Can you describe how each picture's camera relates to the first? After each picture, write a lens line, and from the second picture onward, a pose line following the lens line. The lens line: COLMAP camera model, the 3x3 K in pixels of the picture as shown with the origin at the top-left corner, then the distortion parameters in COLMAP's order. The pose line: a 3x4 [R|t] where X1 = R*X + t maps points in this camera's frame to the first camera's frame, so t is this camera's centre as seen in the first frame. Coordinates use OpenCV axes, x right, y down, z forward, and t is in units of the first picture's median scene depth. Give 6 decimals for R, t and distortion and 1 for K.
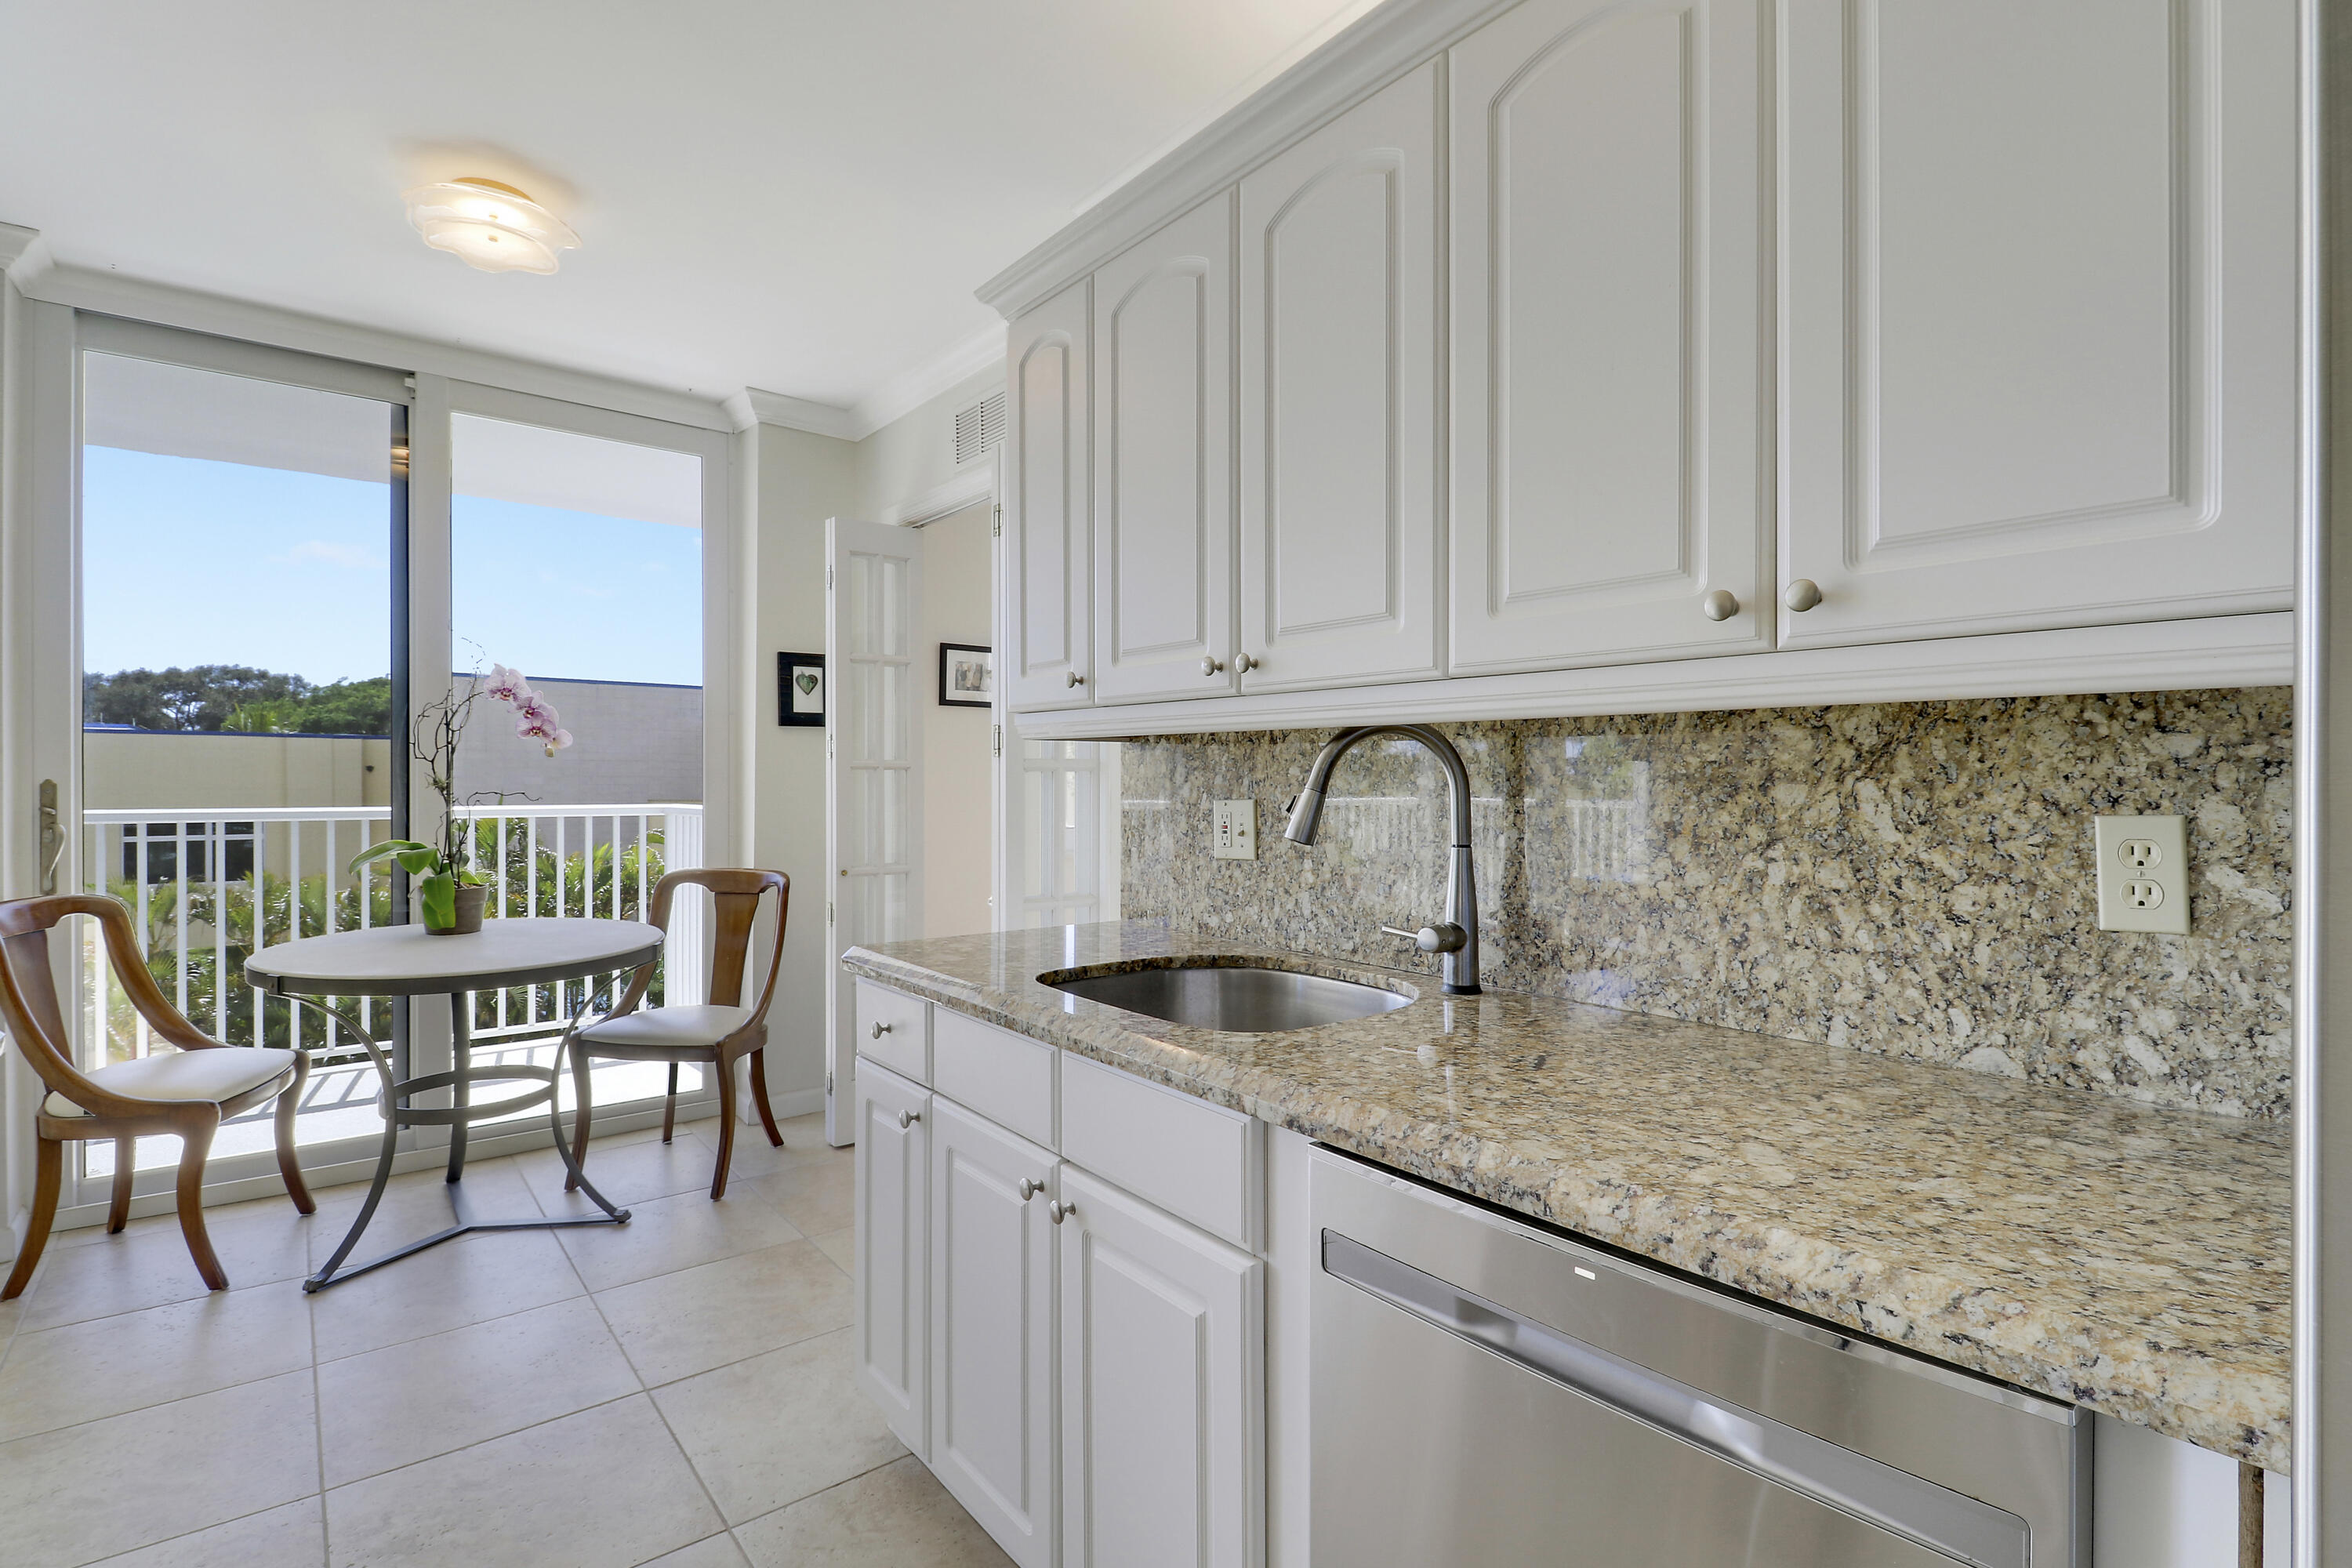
lens RADIAL K [[1099.7, 0, 1165.3], [0, 1099.7, 771.1], [0, 0, 1]] dist [0.004950, -0.015782]
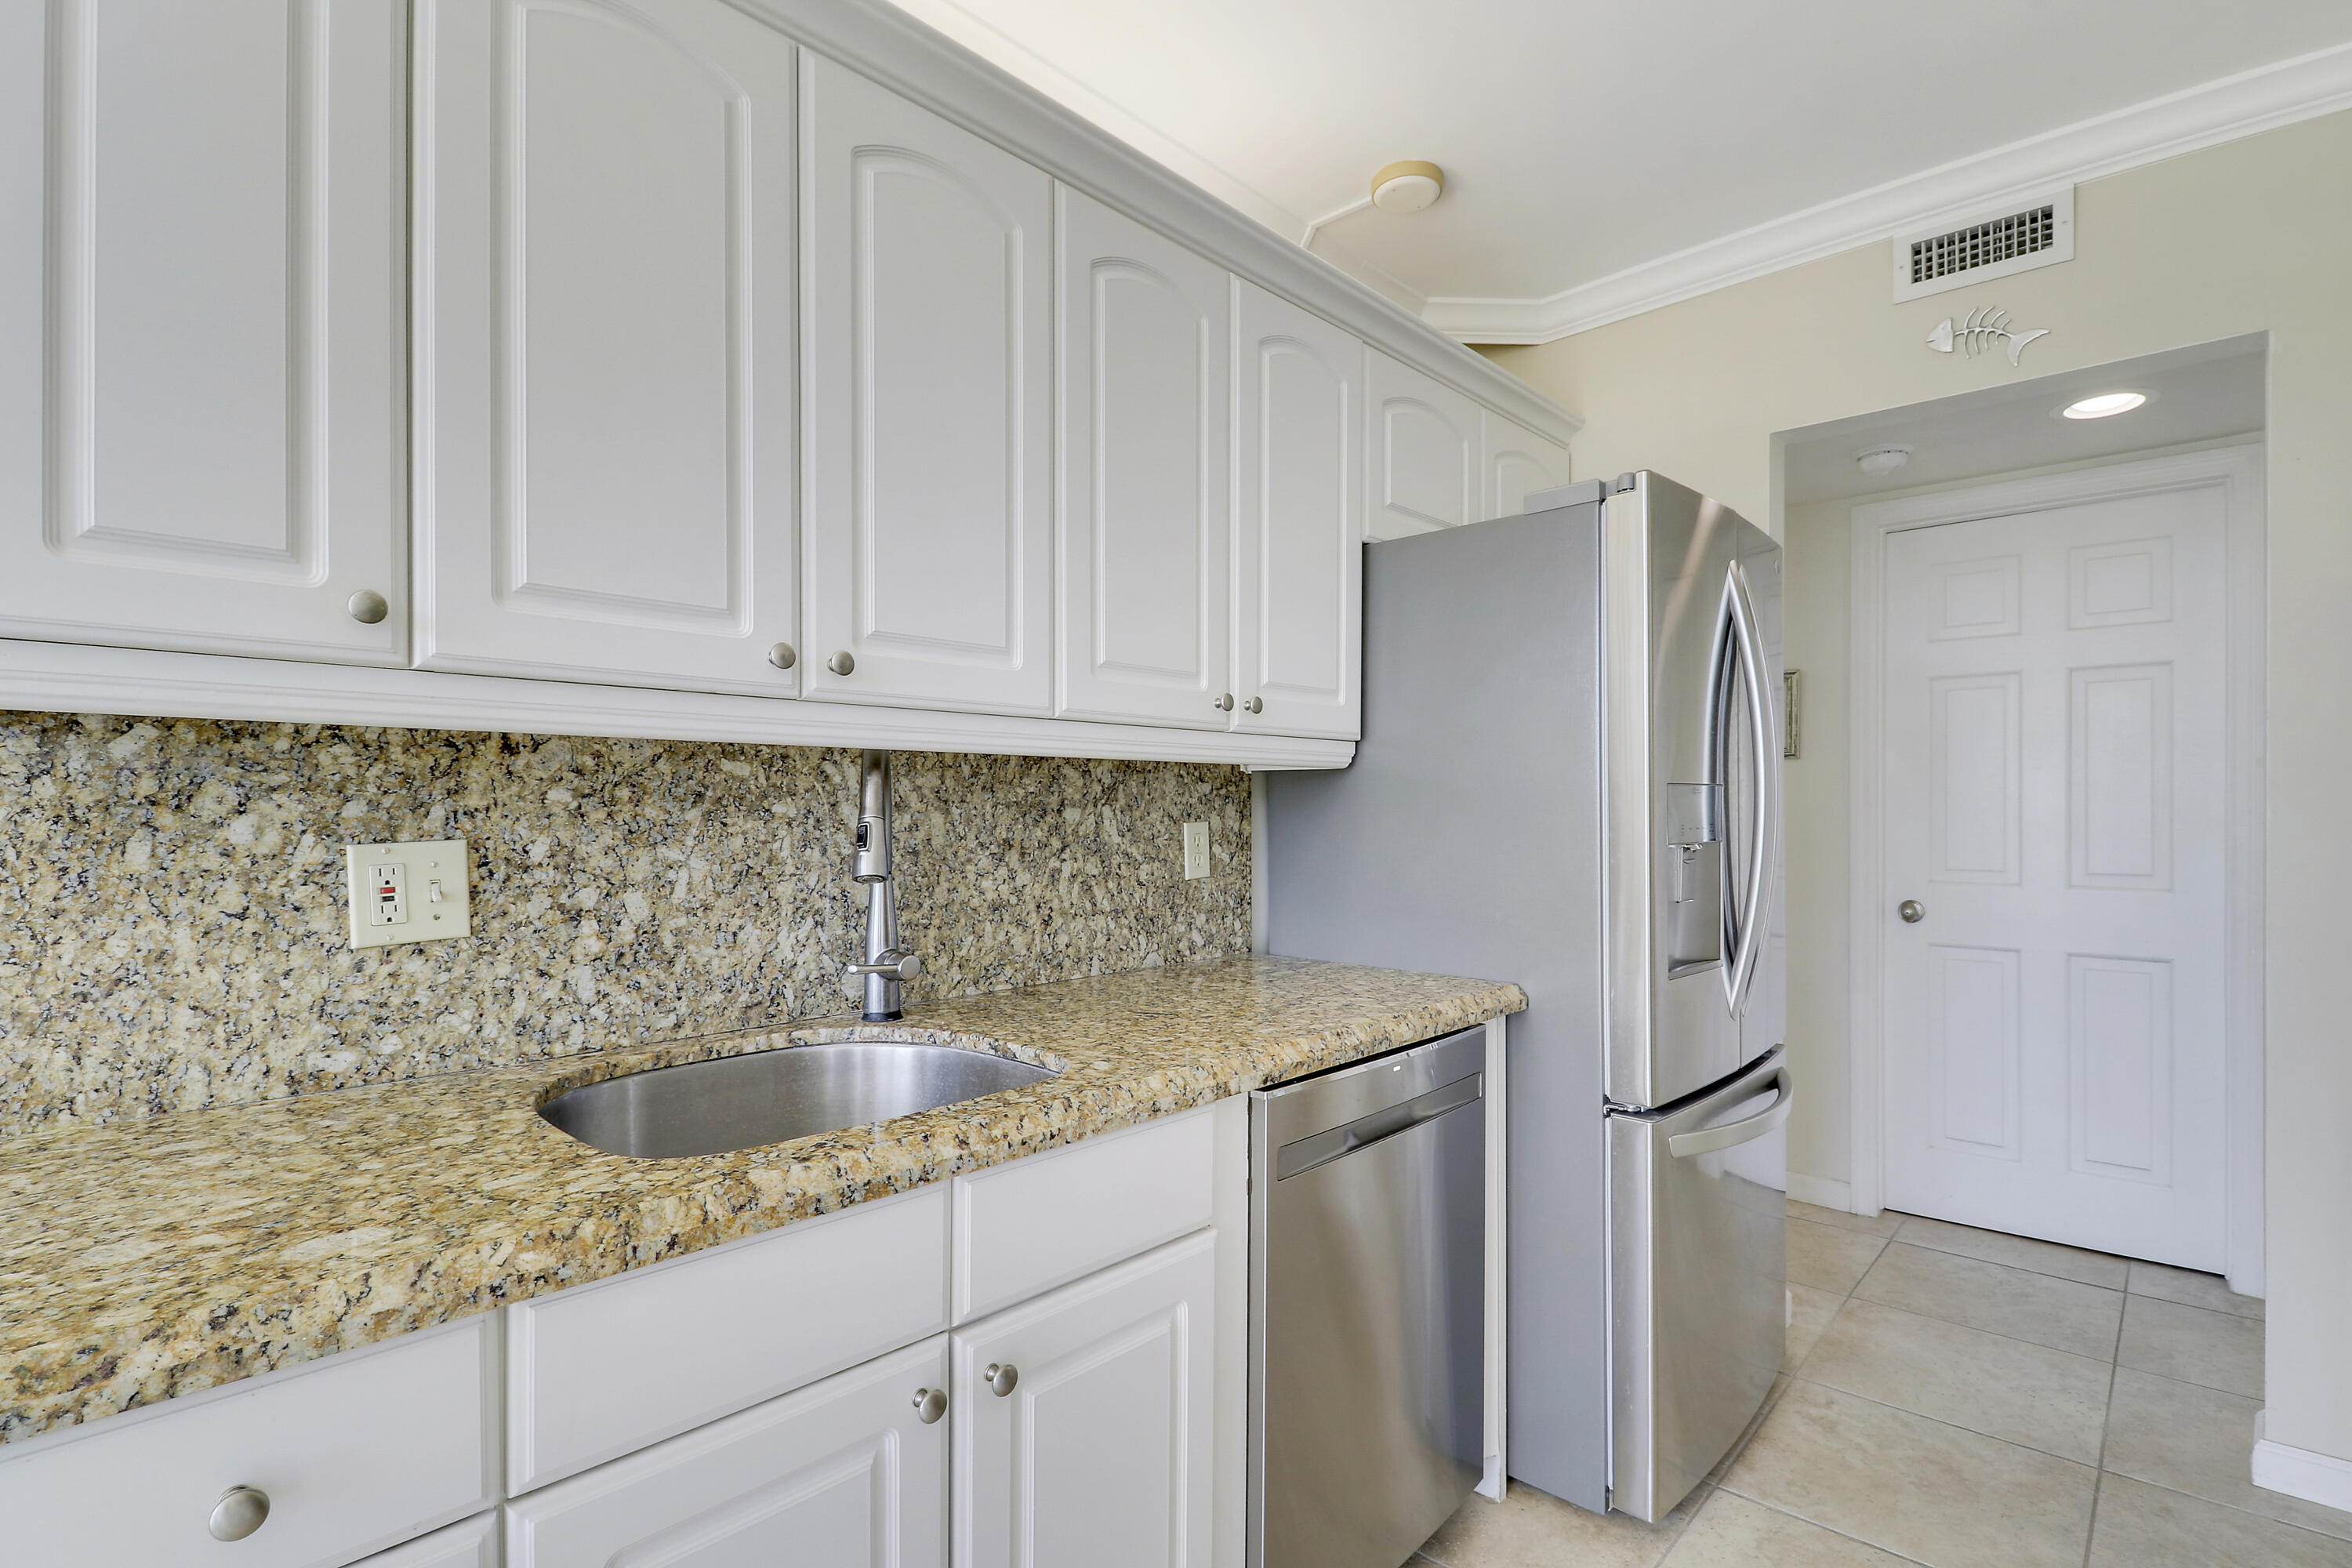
lens RADIAL K [[1096.7, 0, 1171.3], [0, 1096.7, 818.5], [0, 0, 1]] dist [0.004178, -0.014335]
pose [[-0.137009, -0.011661, 0.990501, -0.866095], [-0.002335, 0.999932, 0.011449, 0.007671], [-0.990567, -0.000744, -0.137027, 1.006785]]
